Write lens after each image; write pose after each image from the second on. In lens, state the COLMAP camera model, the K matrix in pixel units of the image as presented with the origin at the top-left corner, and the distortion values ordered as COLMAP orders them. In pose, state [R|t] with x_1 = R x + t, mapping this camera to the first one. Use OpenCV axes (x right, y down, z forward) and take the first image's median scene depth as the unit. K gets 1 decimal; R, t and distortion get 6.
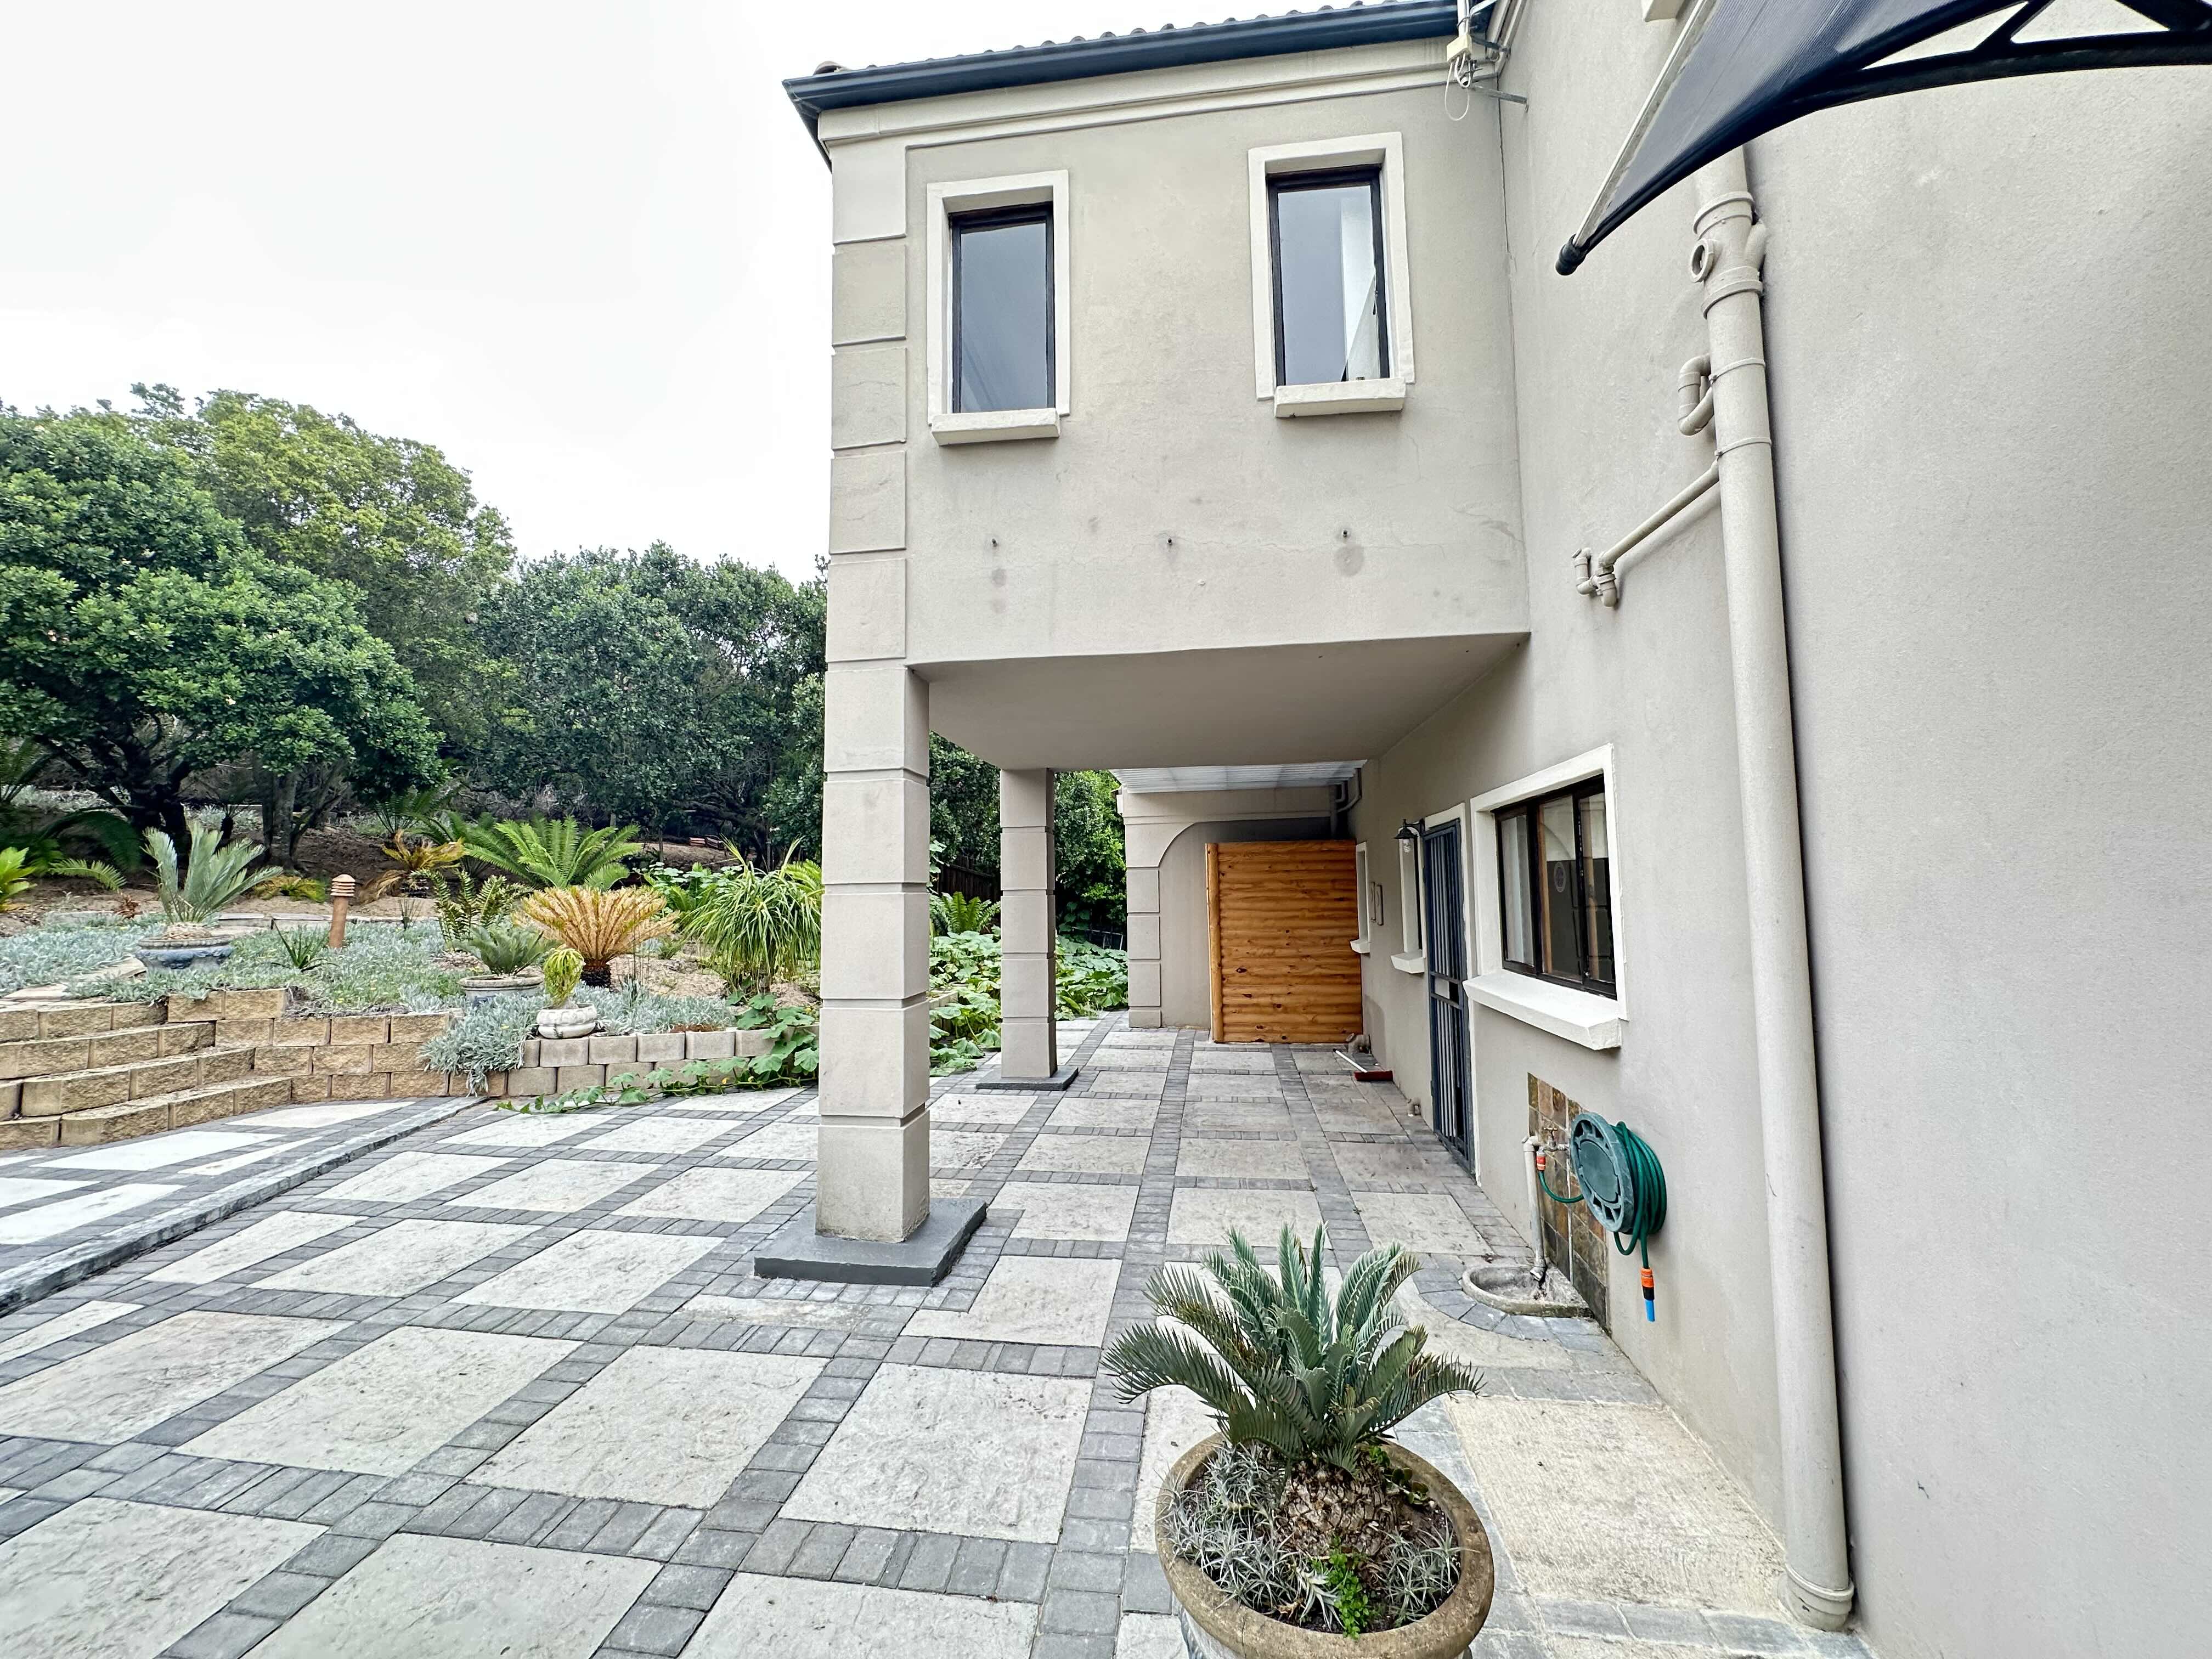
lens RADIAL K [[883.3, 0, 1104.5], [0, 883.3, 832.2], [0, 0, 1]] dist [-0.003093, 0.000282]
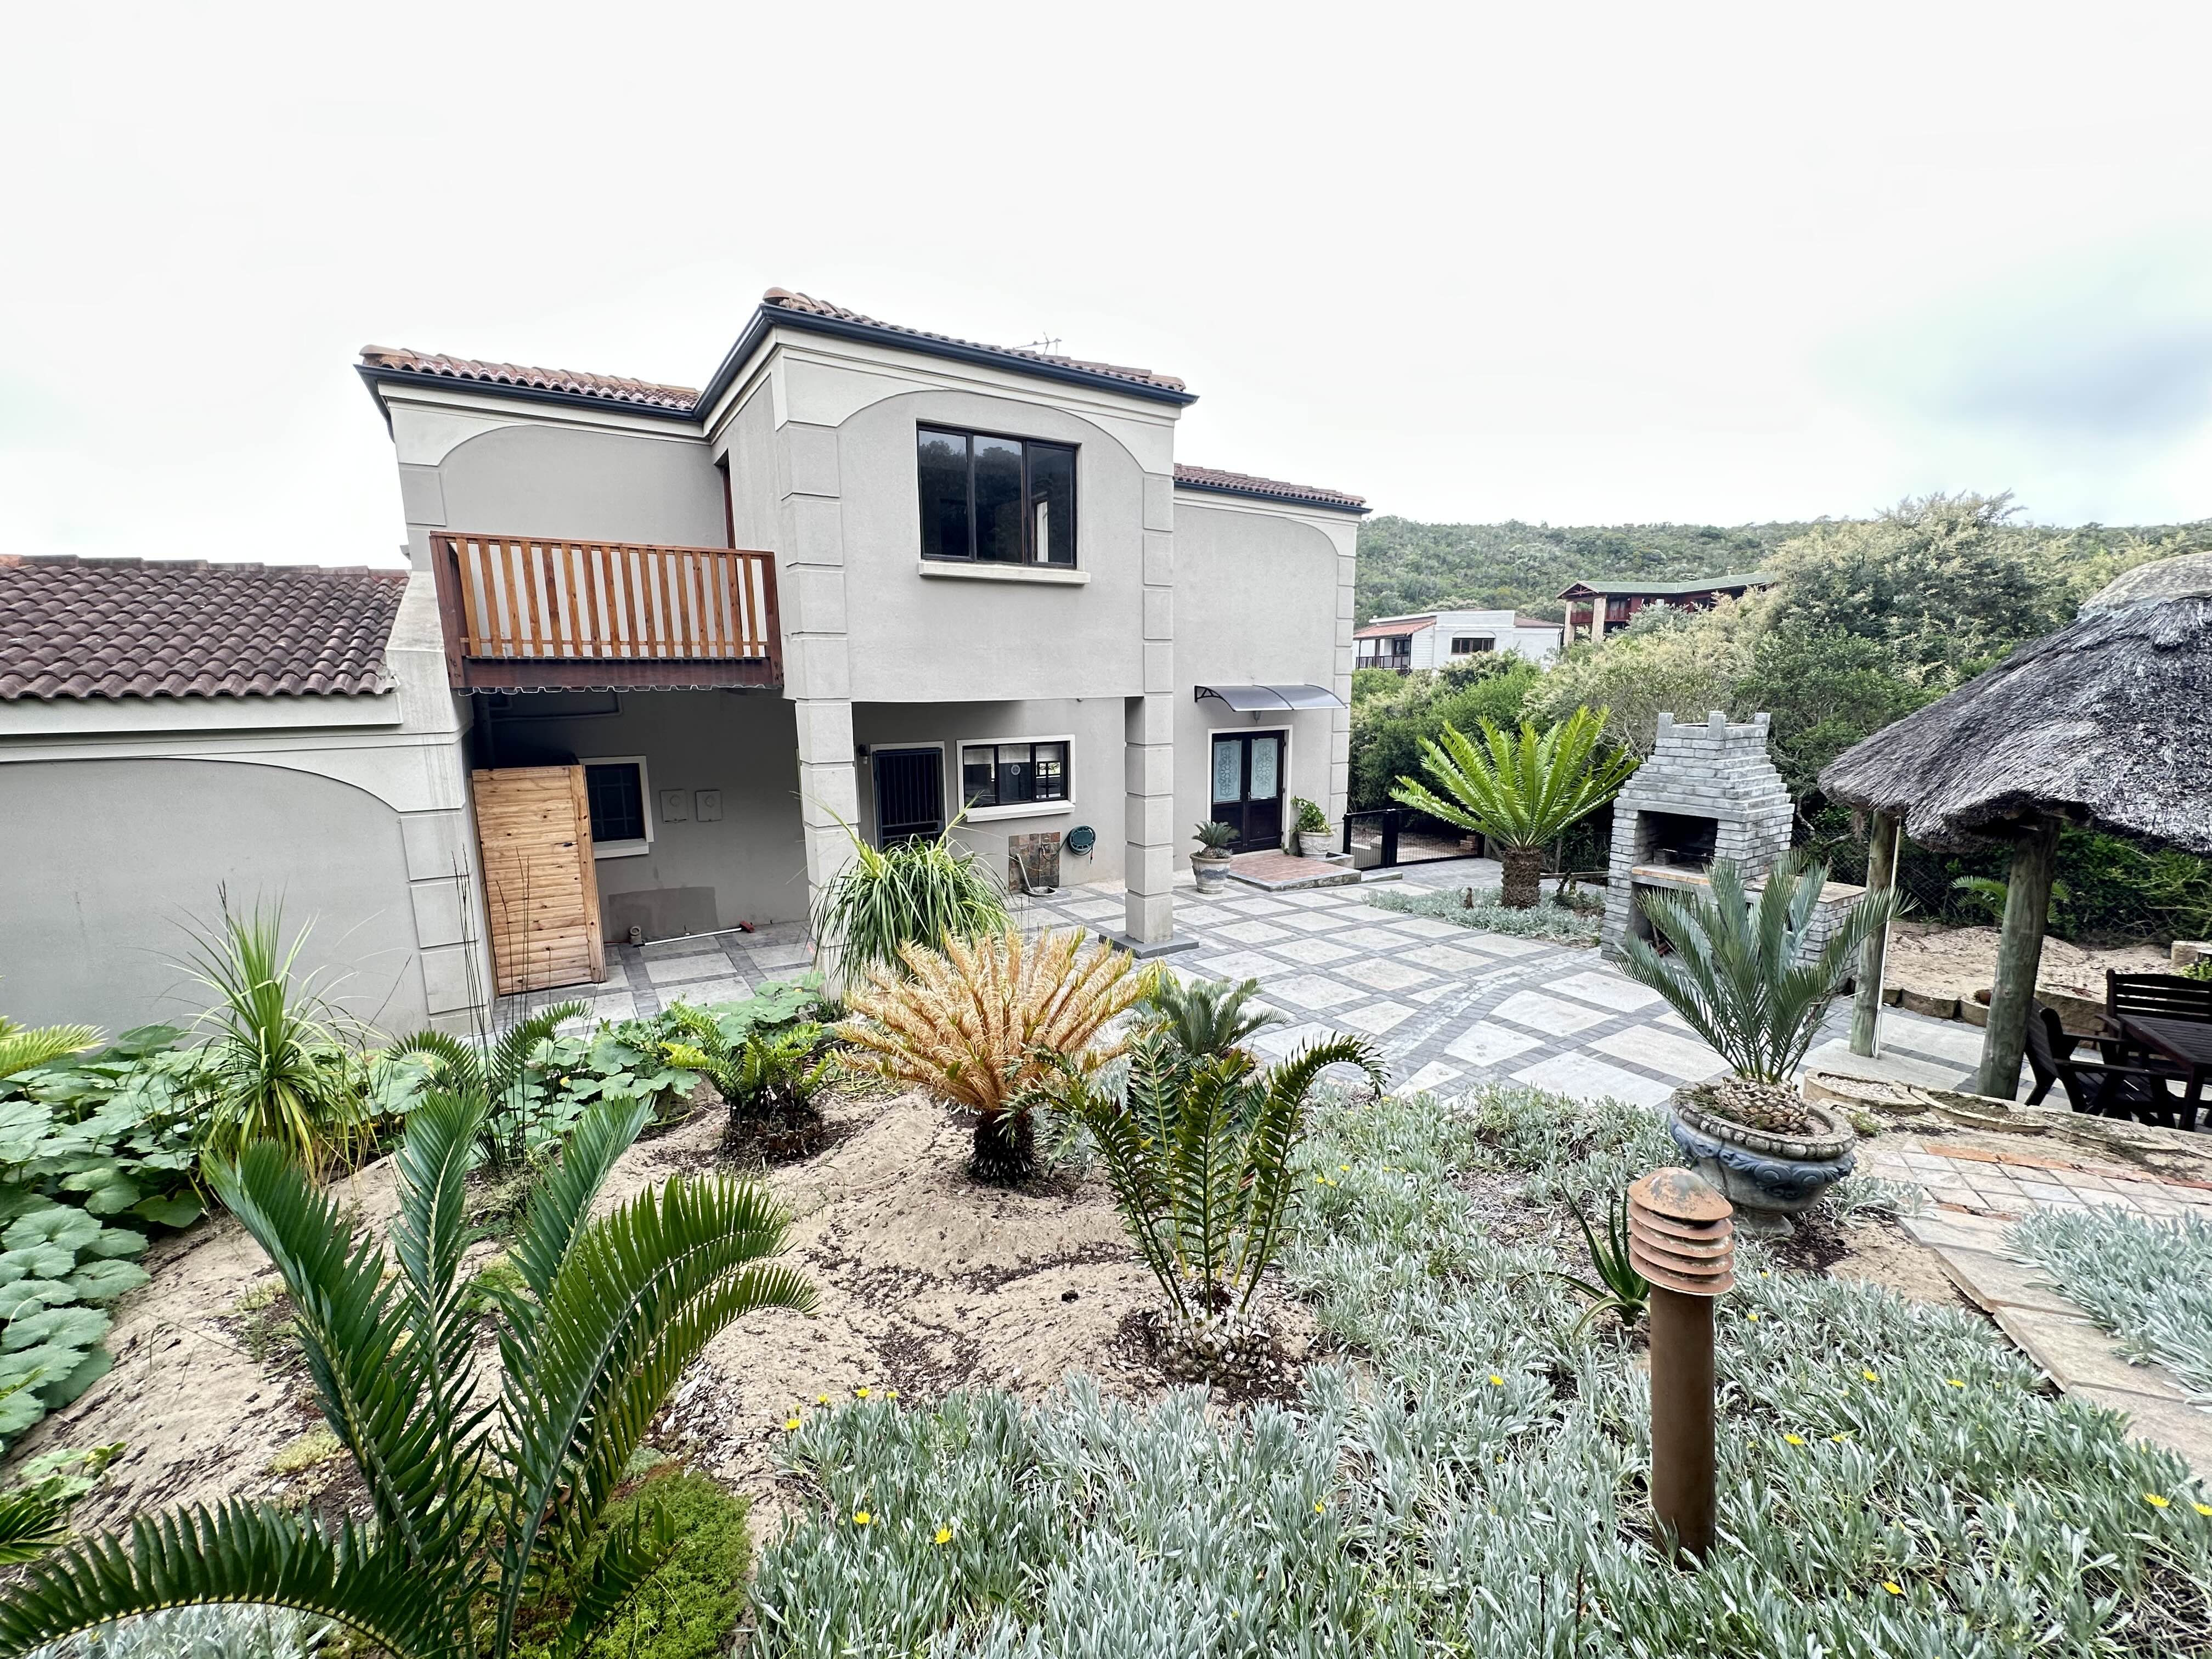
lens RADIAL K [[883.3, 0, 1104.5], [0, 883.3, 832.2], [0, 0, 1]] dist [-0.003093, 0.000282]
pose [[-0.636252, -0.116981, 0.762561, -1.128224], [-0.040824, 0.992157, 0.118141, -0.058073], [-0.770401, 0.044037, -0.636038, 1.495184]]
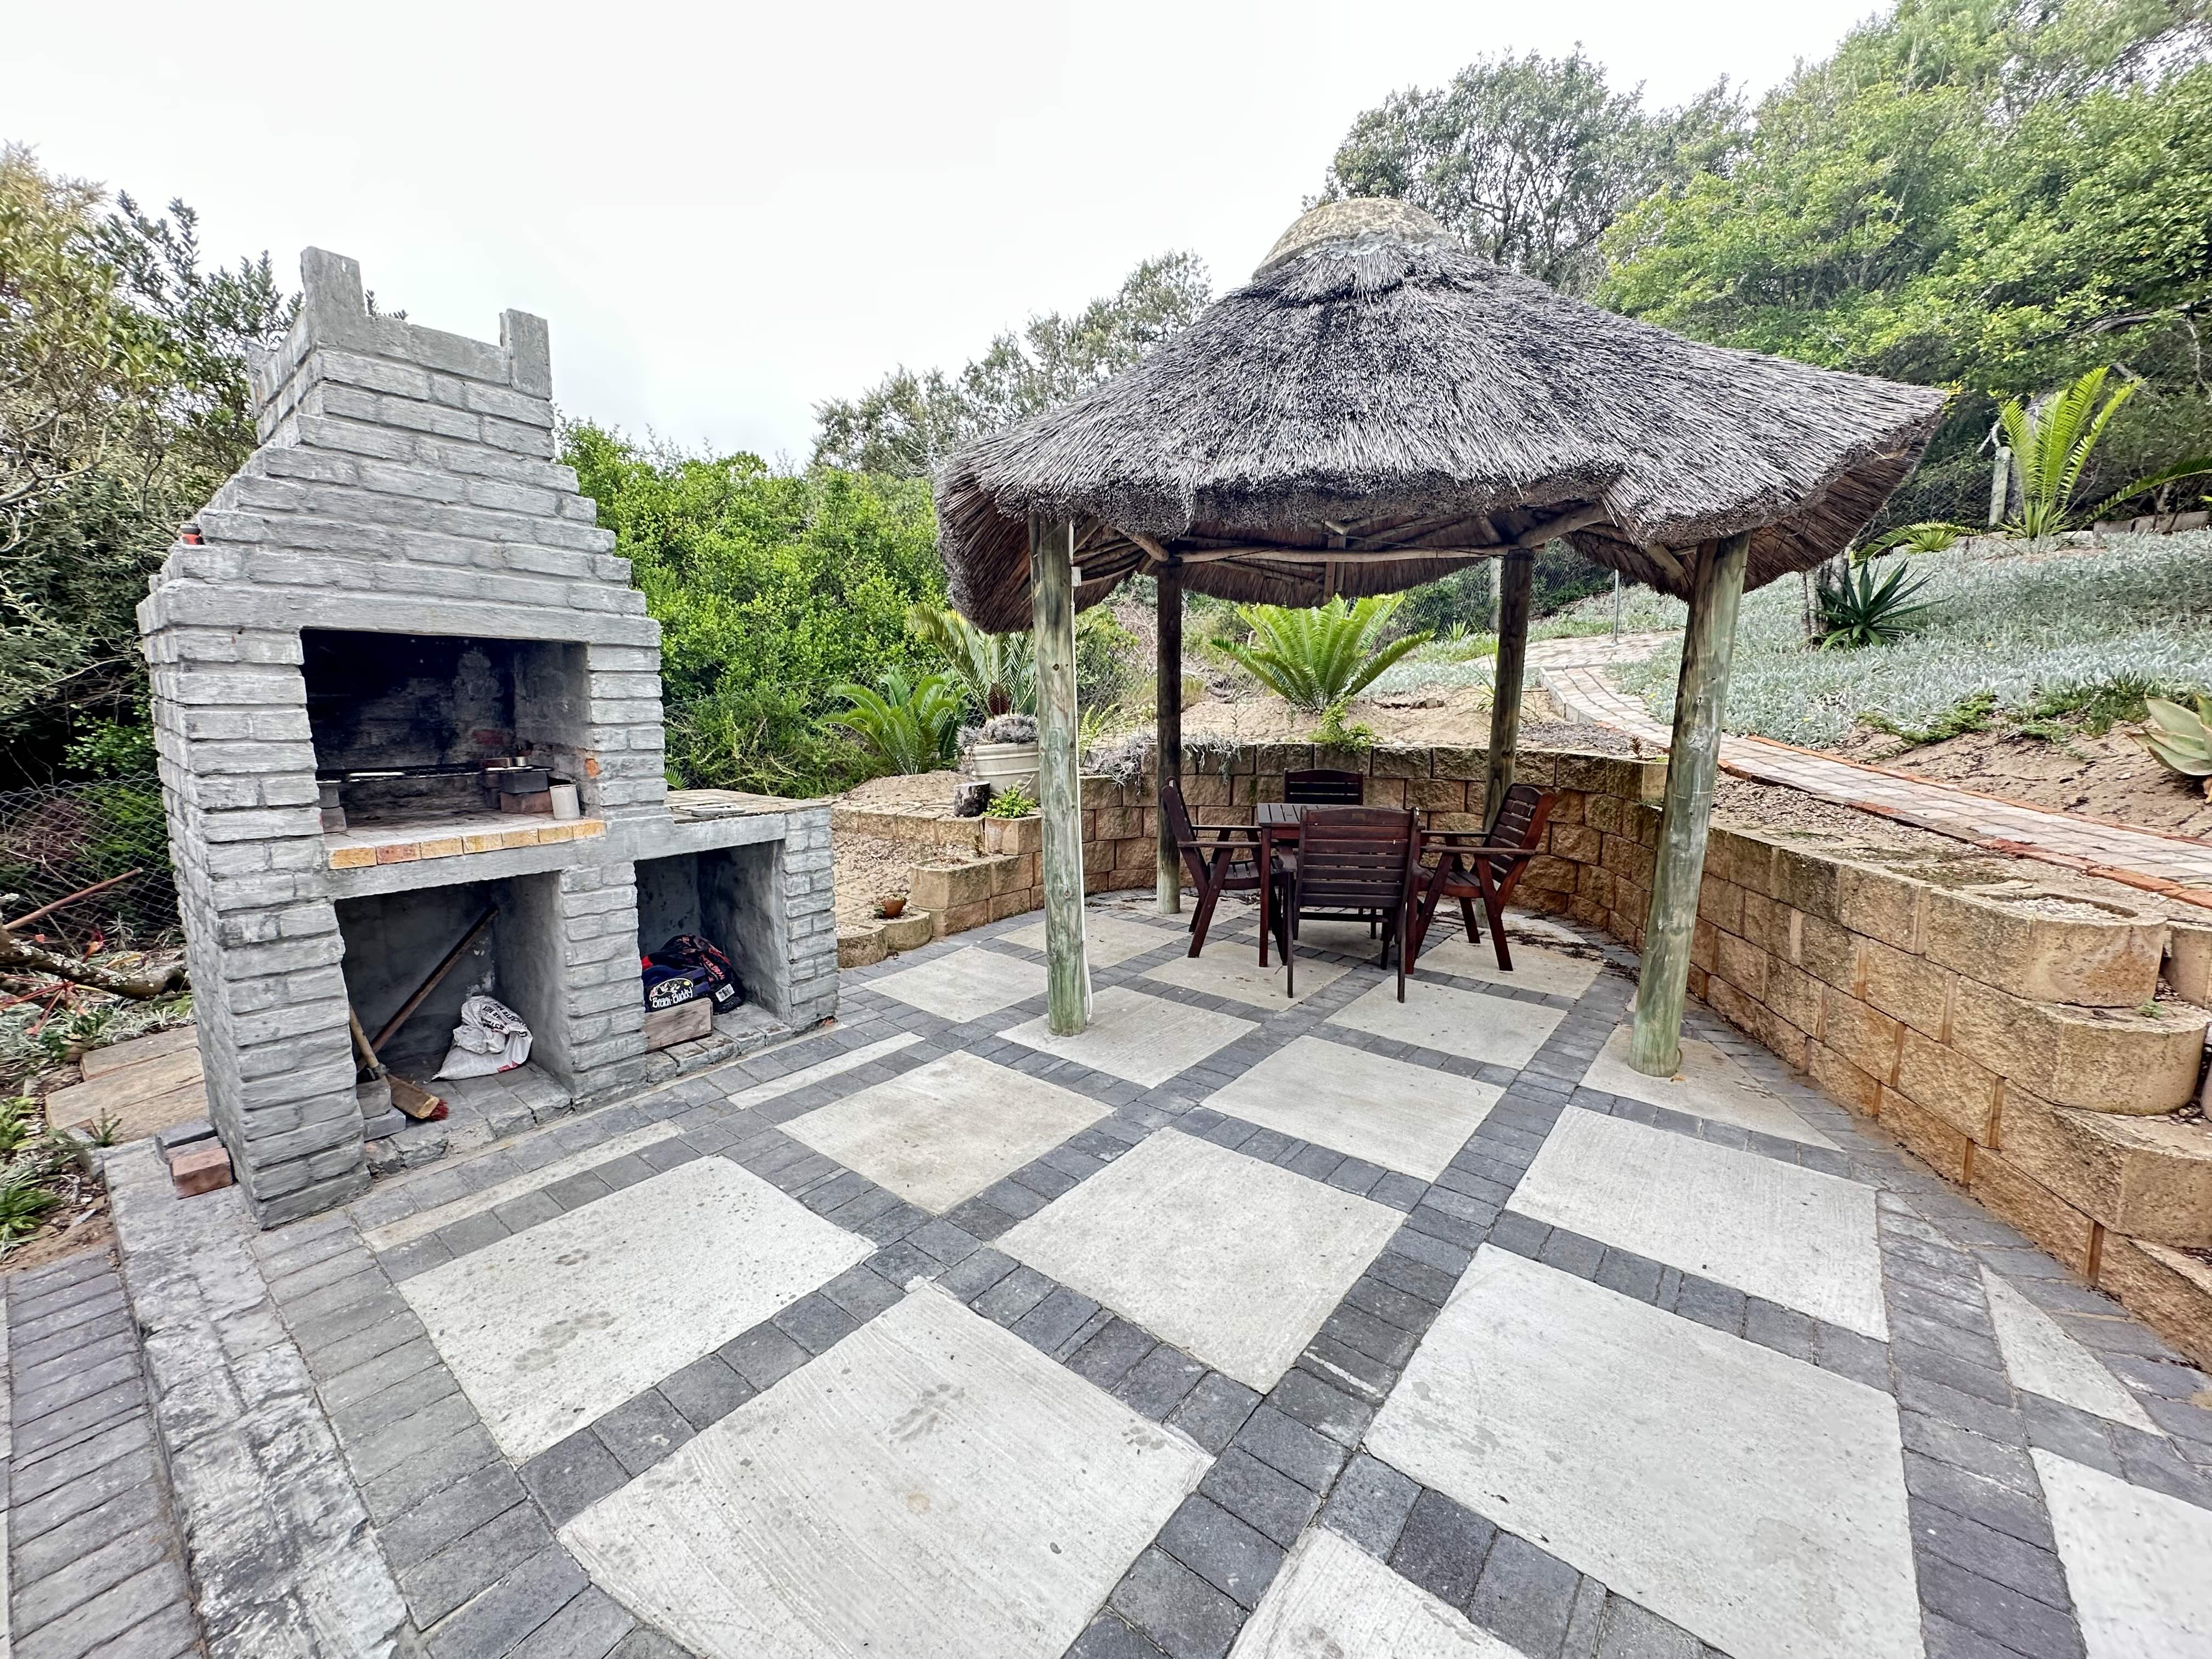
lens RADIAL K [[883.3, 0, 1104.5], [0, 883.3, 832.2], [0, 0, 1]] dist [-0.003093, 0.000282]
pose [[-0.519066, 0.137929, -0.843532, -0.566667], [0.058153, 0.990306, 0.126144, 0.068167], [0.852753, 0.016423, -0.522055, 0.614613]]
